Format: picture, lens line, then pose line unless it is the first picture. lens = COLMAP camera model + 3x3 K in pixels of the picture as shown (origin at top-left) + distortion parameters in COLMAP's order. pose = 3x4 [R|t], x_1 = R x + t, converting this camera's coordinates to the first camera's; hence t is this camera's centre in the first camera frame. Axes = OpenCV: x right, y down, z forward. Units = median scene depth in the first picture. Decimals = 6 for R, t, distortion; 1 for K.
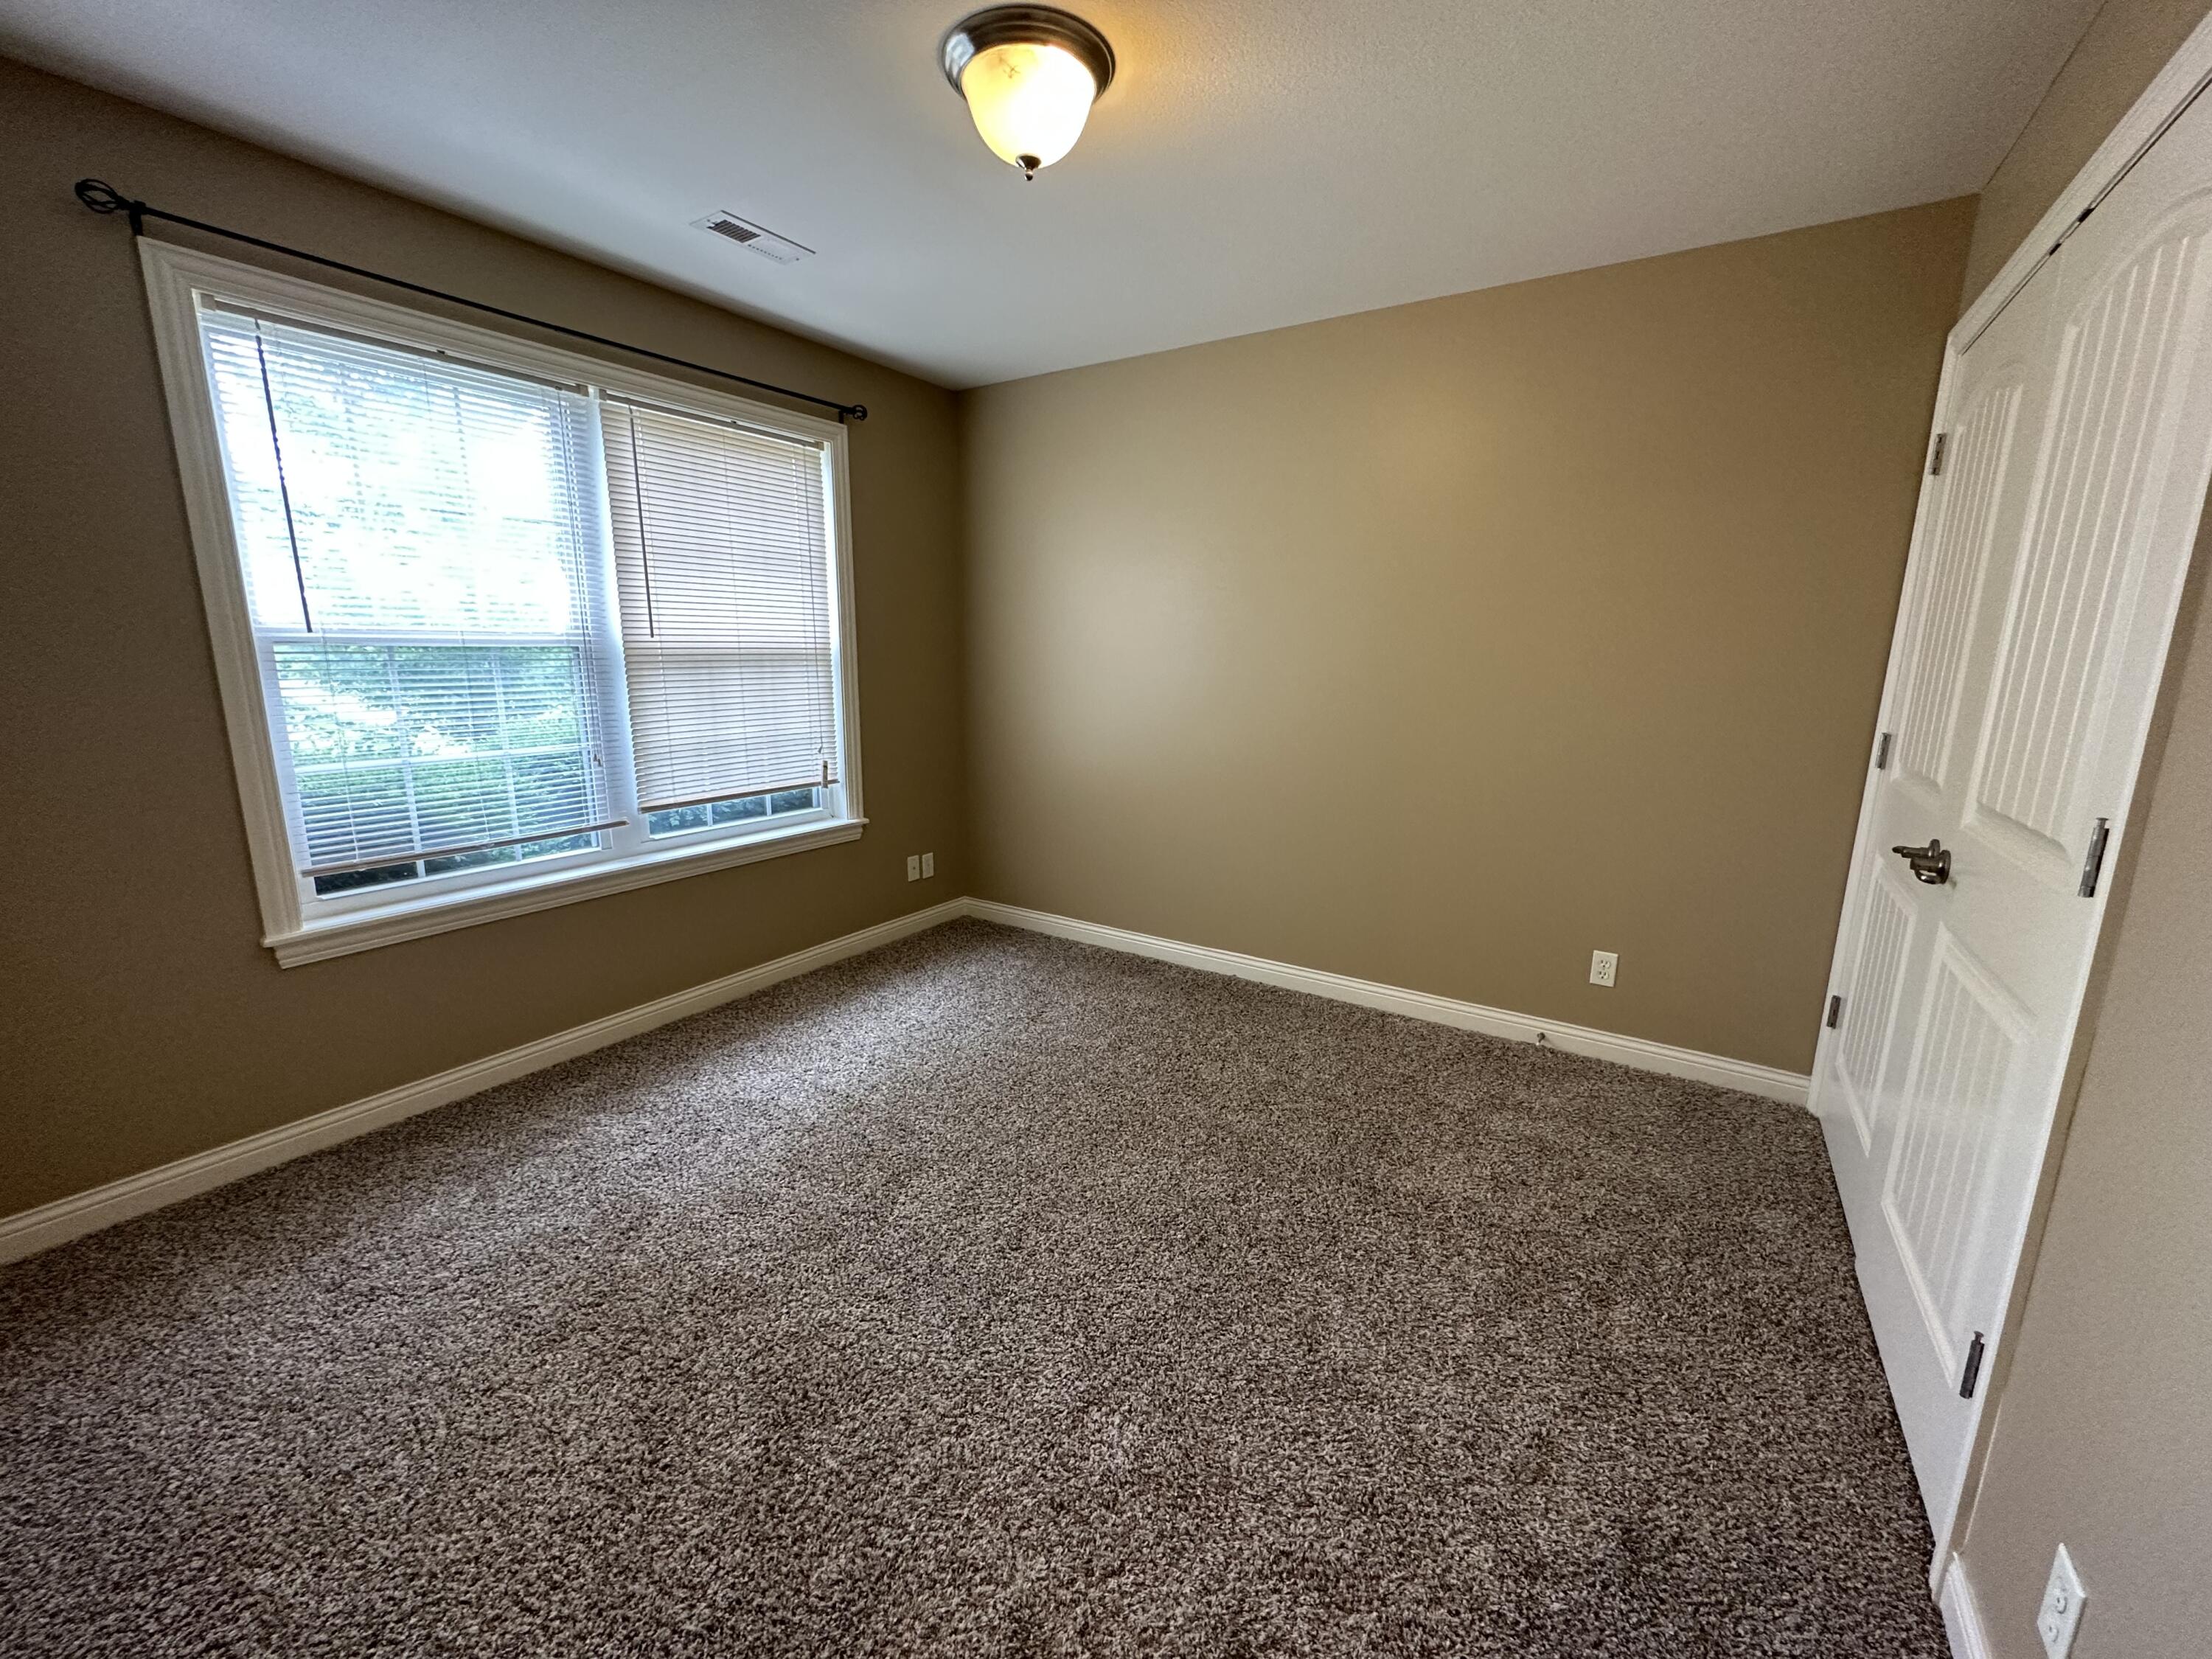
lens RADIAL K [[883.2, 0, 1106.0], [0, 883.2, 829.5], [0, 0, 1]] dist [-0.002716, 0.000492]
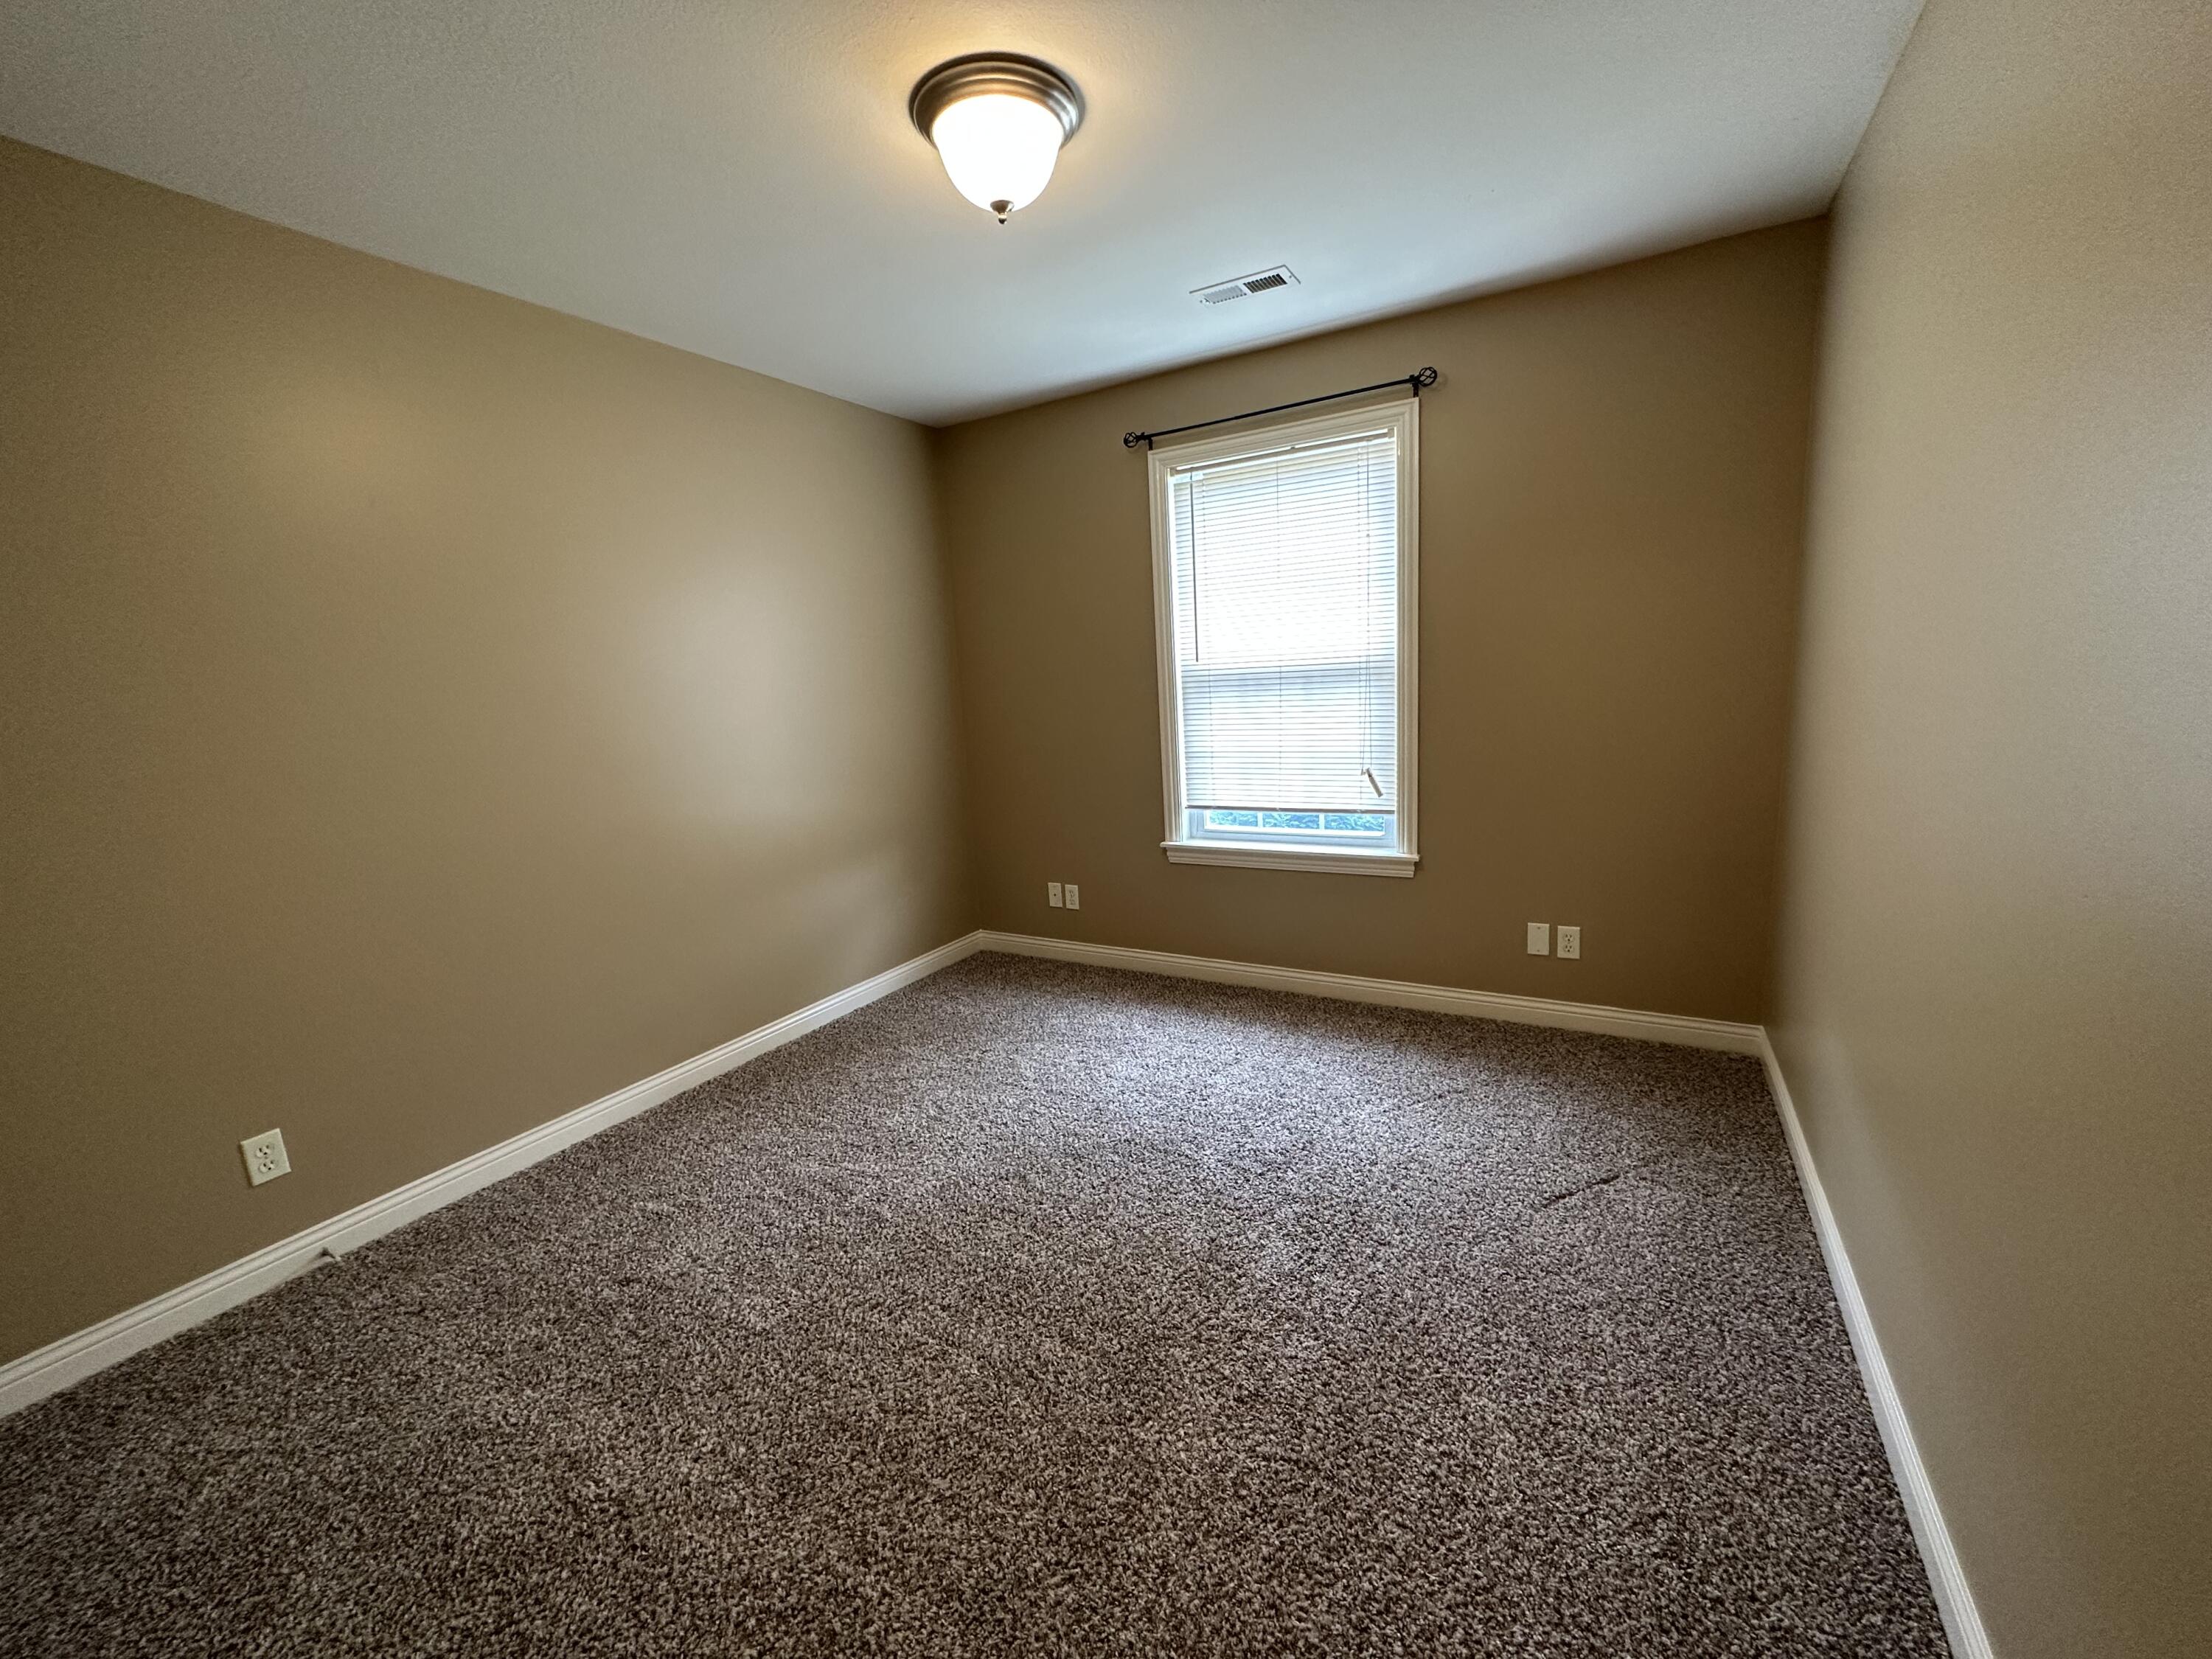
lens RADIAL K [[883.2, 0, 1106.0], [0, 883.2, 829.5], [0, 0, 1]] dist [-0.002716, 0.000492]
pose [[0.078832, 0.192782, -0.978070, 0.594546], [-0.129357, 0.974806, 0.181713, -0.170581], [0.988460, 0.112196, 0.101783, 0.666290]]
